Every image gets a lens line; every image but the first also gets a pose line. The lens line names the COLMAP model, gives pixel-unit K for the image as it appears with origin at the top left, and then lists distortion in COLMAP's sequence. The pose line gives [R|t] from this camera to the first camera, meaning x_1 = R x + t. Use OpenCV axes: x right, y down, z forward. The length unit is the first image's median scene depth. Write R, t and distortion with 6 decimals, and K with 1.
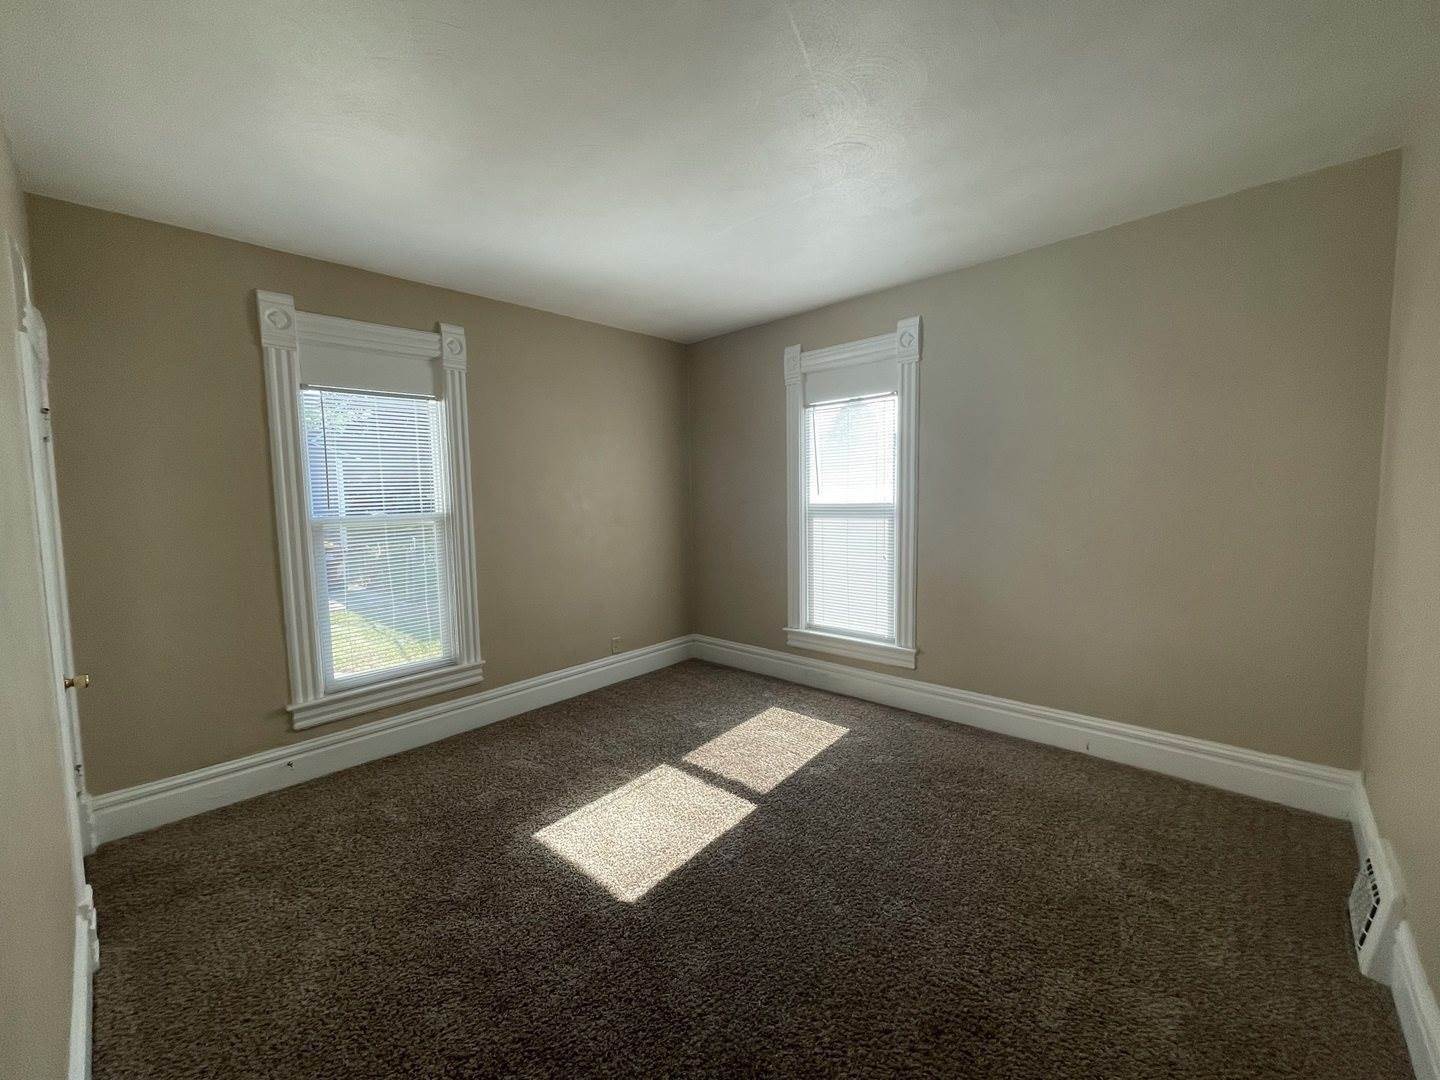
lens RADIAL K [[578.3, 0, 720.0], [0, 578.3, 540.0], [0, 0, 1]] dist [0.000160, 0.000029]
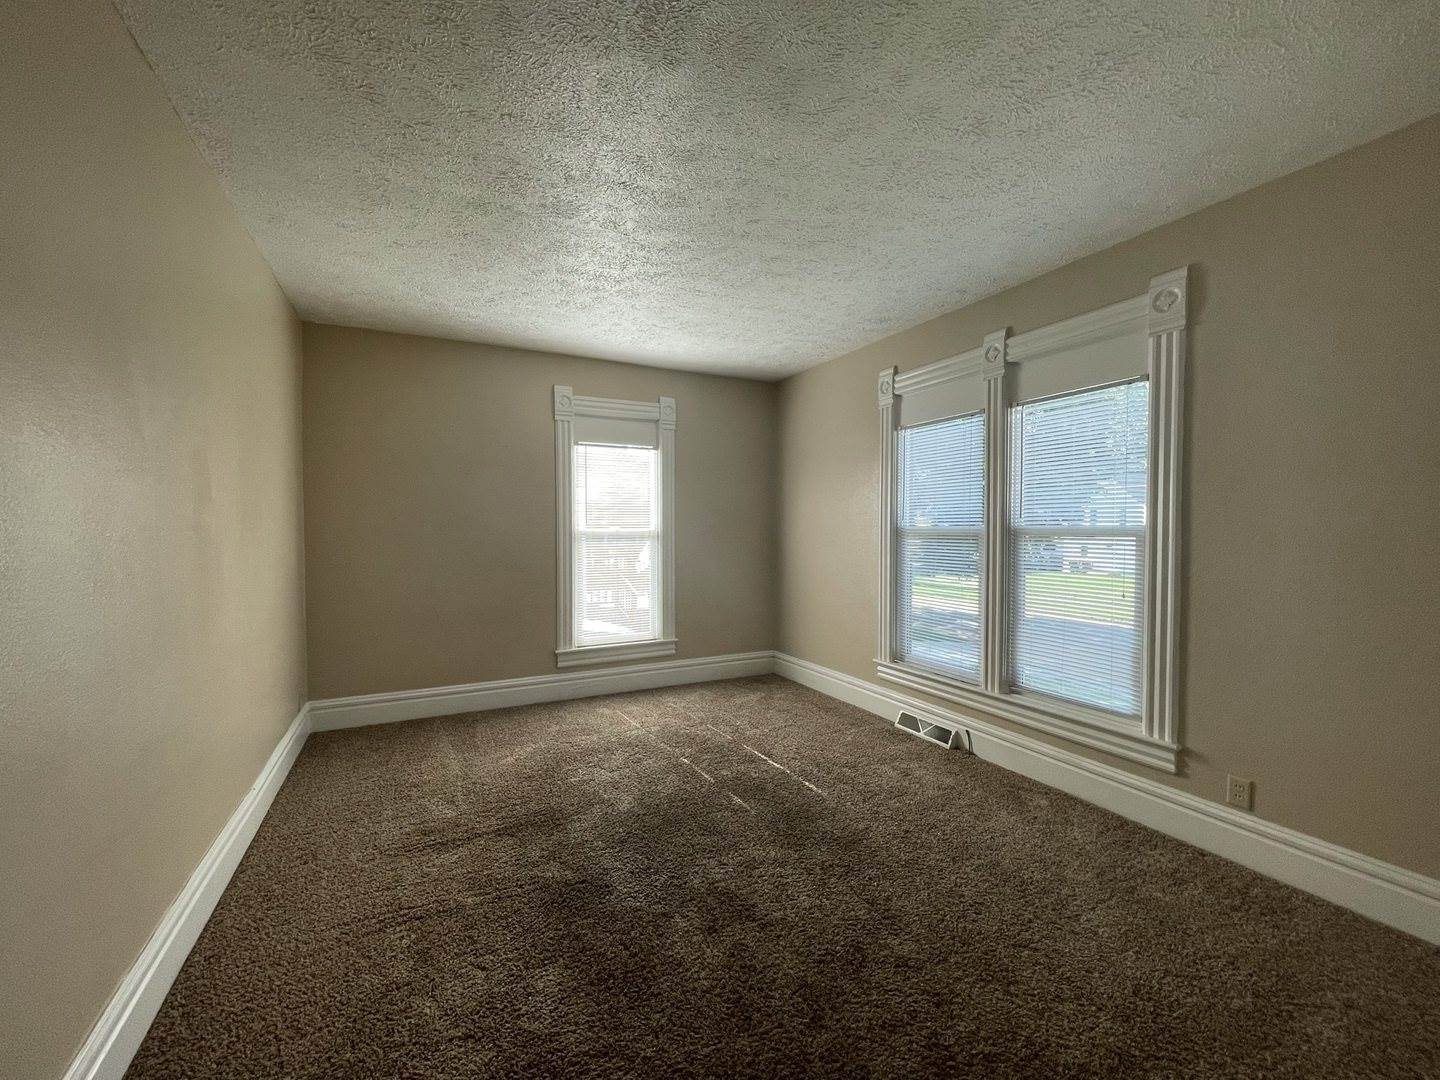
lens RADIAL K [[578.3, 0, 720.0], [0, 578.3, 540.0], [0, 0, 1]] dist [0.000160, 0.000029]
pose [[0.724157, 0.043125, -0.688285, 0.586722], [-0.062615, 0.998032, -0.003347, -0.026749], [0.686787, 0.045521, 0.725432, 0.160503]]
